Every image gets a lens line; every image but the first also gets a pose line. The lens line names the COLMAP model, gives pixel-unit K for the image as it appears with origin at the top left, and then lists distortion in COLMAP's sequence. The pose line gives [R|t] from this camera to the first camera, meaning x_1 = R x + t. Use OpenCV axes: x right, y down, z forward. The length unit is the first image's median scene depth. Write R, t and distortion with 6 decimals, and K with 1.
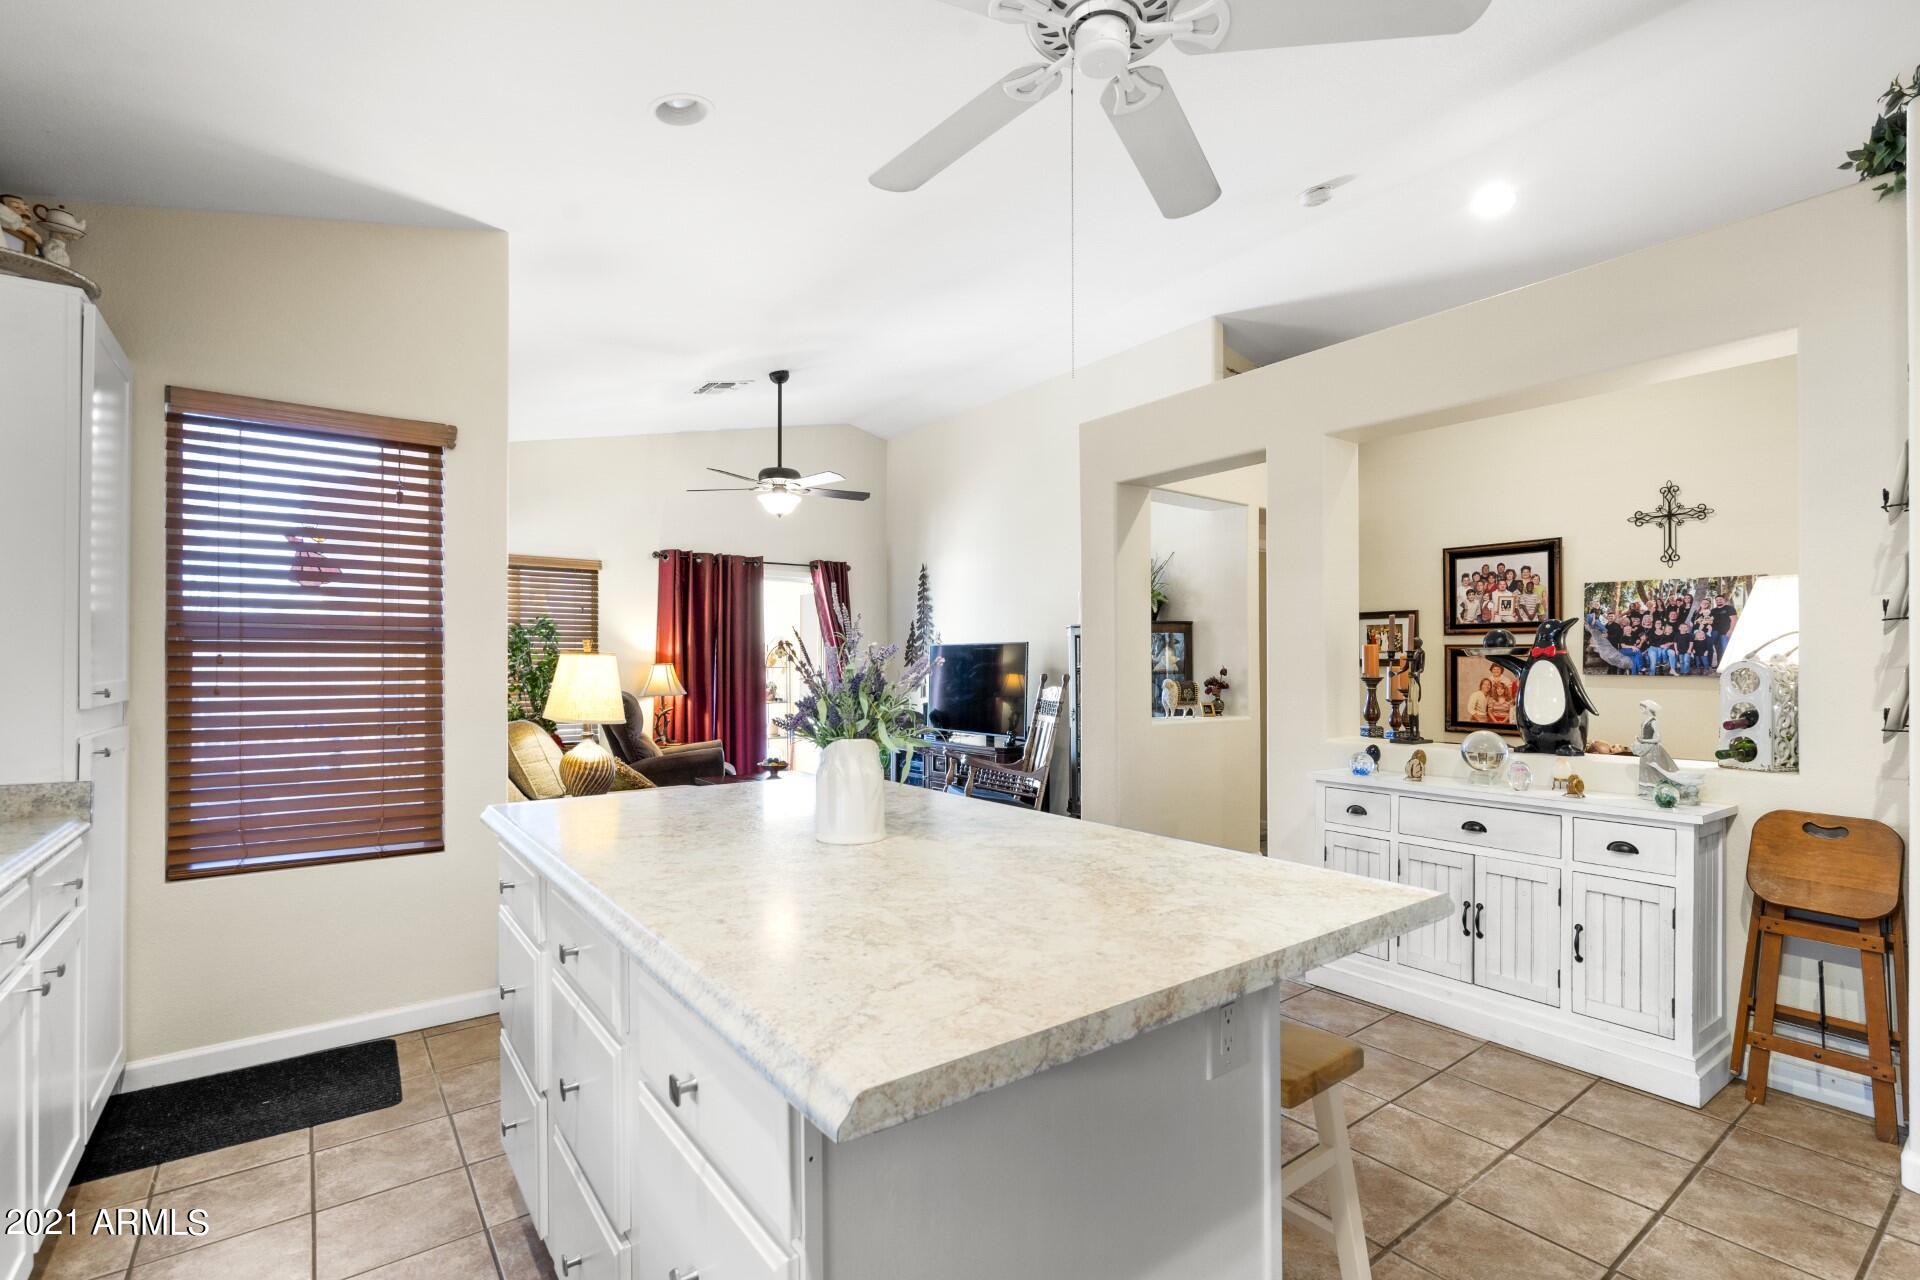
lens RADIAL K [[893.4, 0, 962.1], [0, 893.4, 655.4], [0, 0, 1]] dist [-0.006537, 0.002862]
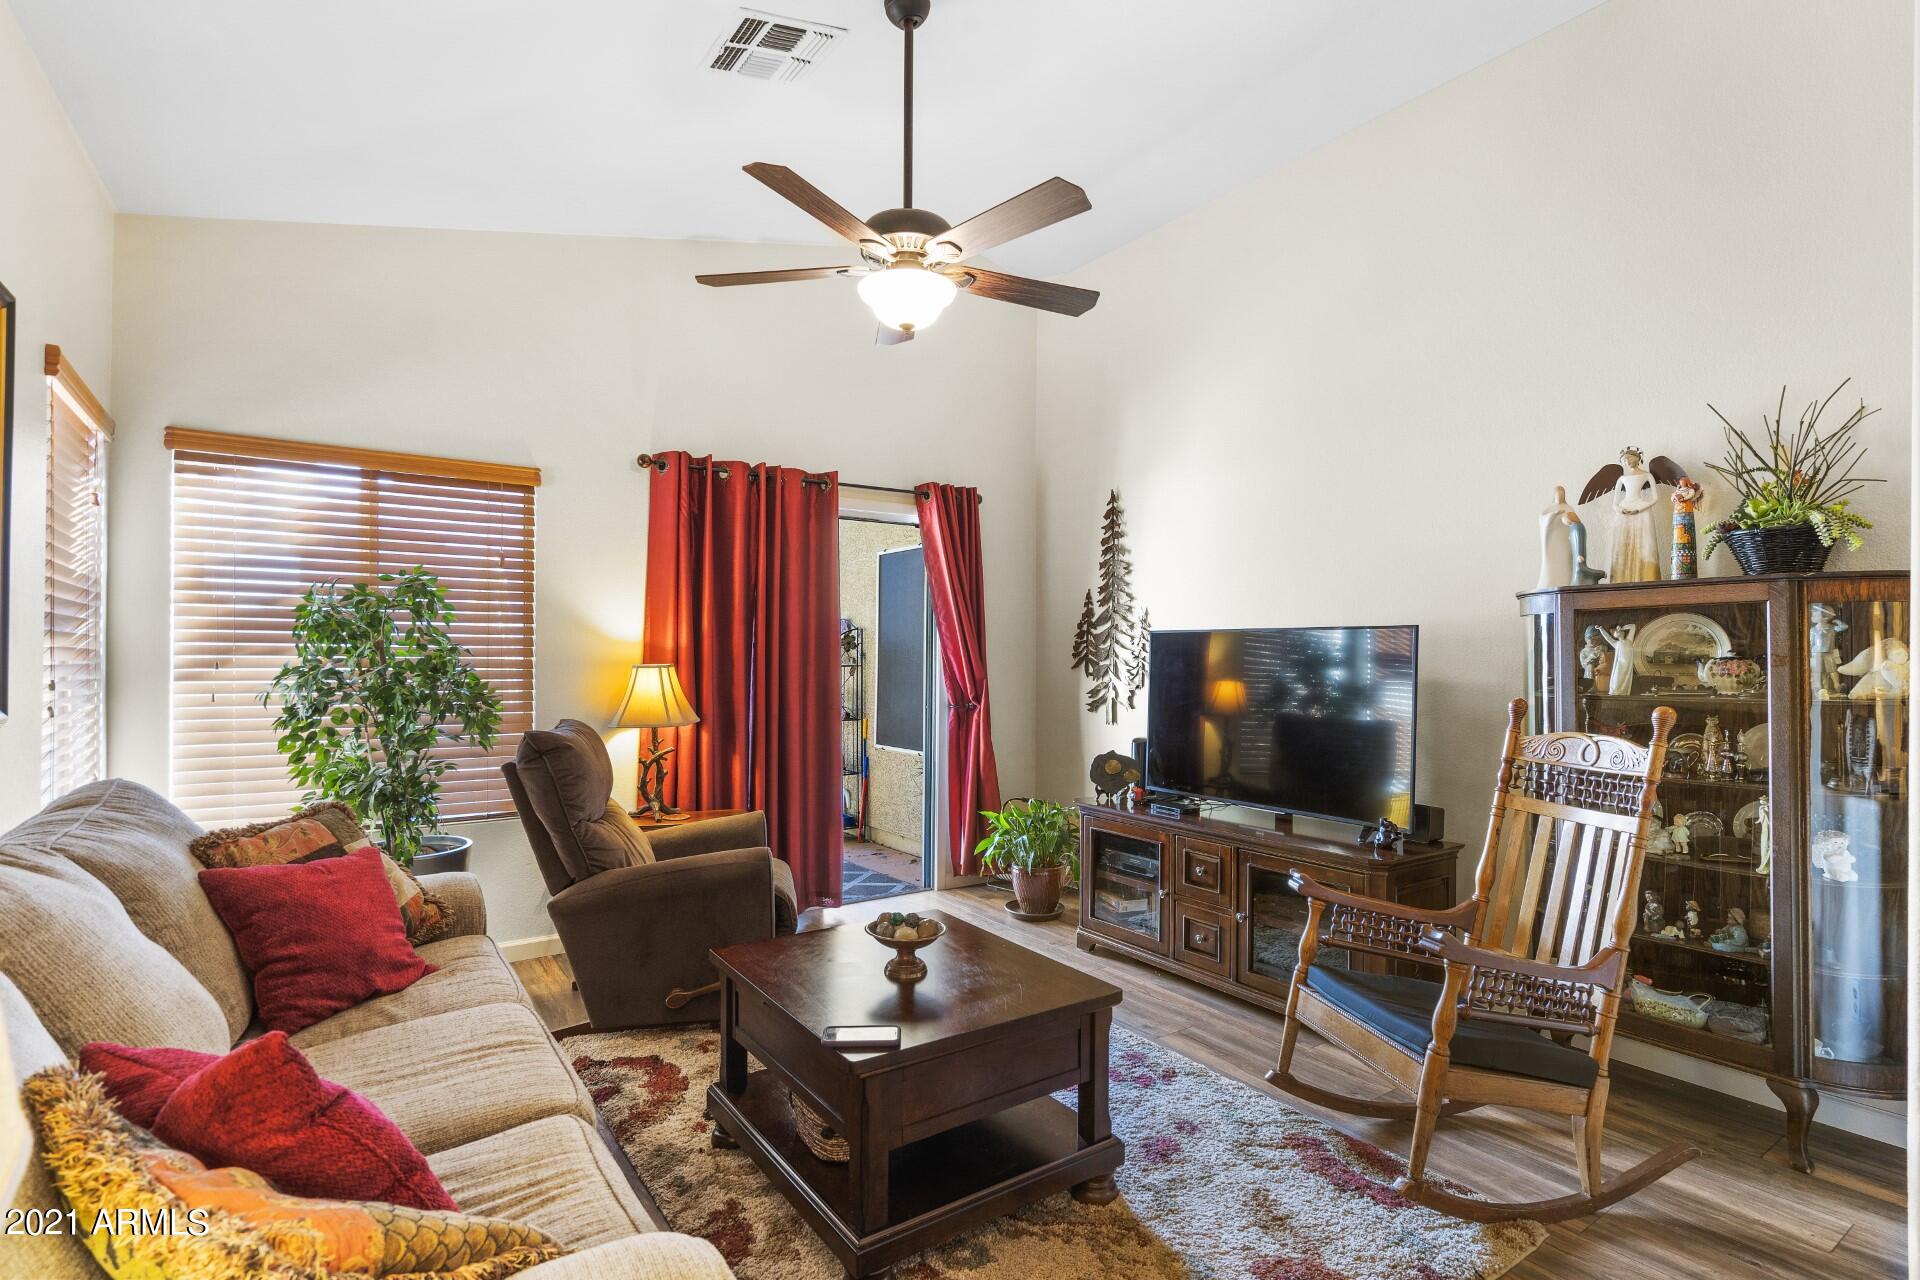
lens RADIAL K [[921.5, 0, 962.2], [0, 921.5, 648.7], [0, 0, 1]] dist [-0.001309, 0.000275]
pose [[0.999207, 0.004654, -0.039541, -0.125284], [-0.004523, 0.999984, 0.003398, -0.002548], [0.039557, -0.003216, 0.999212, 0.438776]]
